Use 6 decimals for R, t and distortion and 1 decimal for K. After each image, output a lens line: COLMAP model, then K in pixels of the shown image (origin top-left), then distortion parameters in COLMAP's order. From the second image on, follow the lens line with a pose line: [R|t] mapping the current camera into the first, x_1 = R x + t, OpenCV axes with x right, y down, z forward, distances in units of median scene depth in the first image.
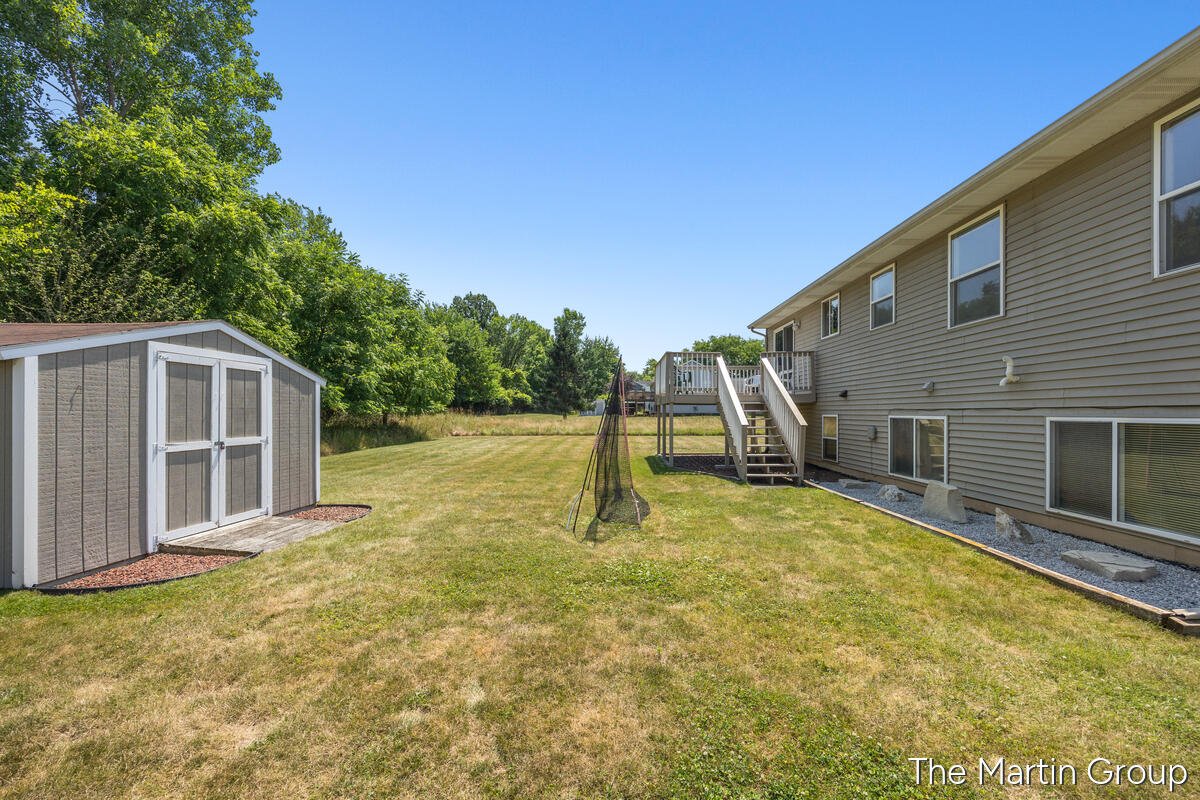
lens RADIAL K [[481.3, 0, 597.7], [0, 481.3, 410.4], [0, 0, 1]] dist [-0.003830, 0.000074]
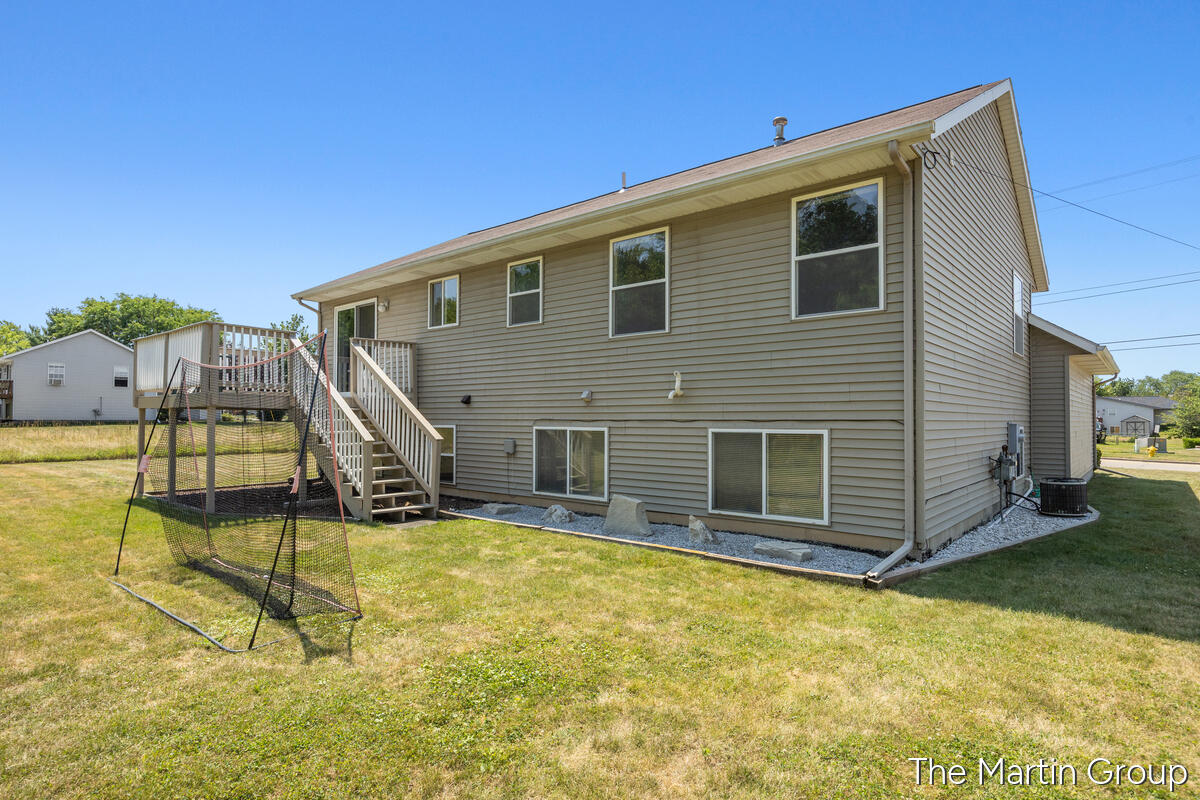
lens RADIAL K [[647.1, 0, 601.9], [0, 647.1, 406.1], [0, 0, 1]] dist [-0.002153, -0.000287]
pose [[0.616290, 0.021025, 0.787239, -0.297634], [-0.007685, 0.999757, -0.020684, -0.003740], [-0.787482, 0.006697, 0.616301, 0.200896]]
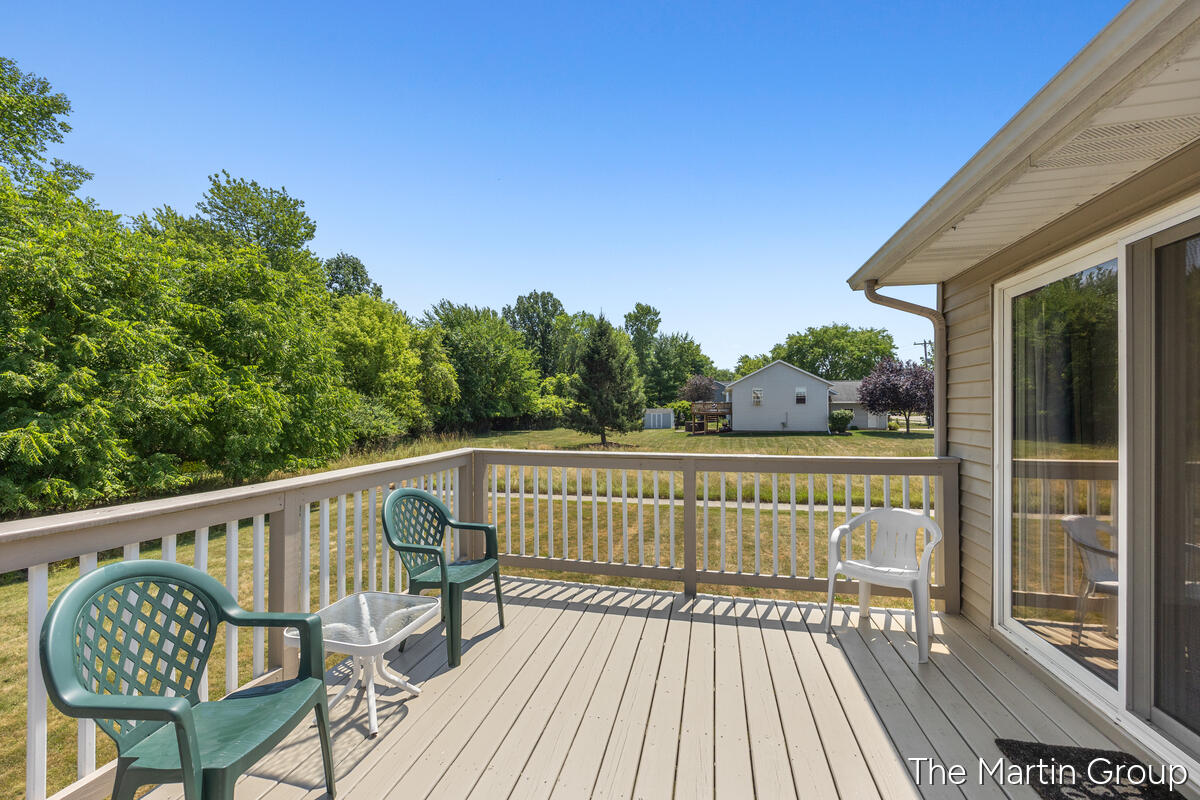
lens RADIAL K [[481.3, 0, 598.3], [0, 481.3, 405.5], [0, 0, 1]] dist [-0.003830, 0.000074]
pose [[0.980454, -0.008179, -0.196578, 0.518975], [0.007114, 0.999956, -0.006123, -0.245324], [0.196619, 0.004605, 0.980469, 1.634051]]
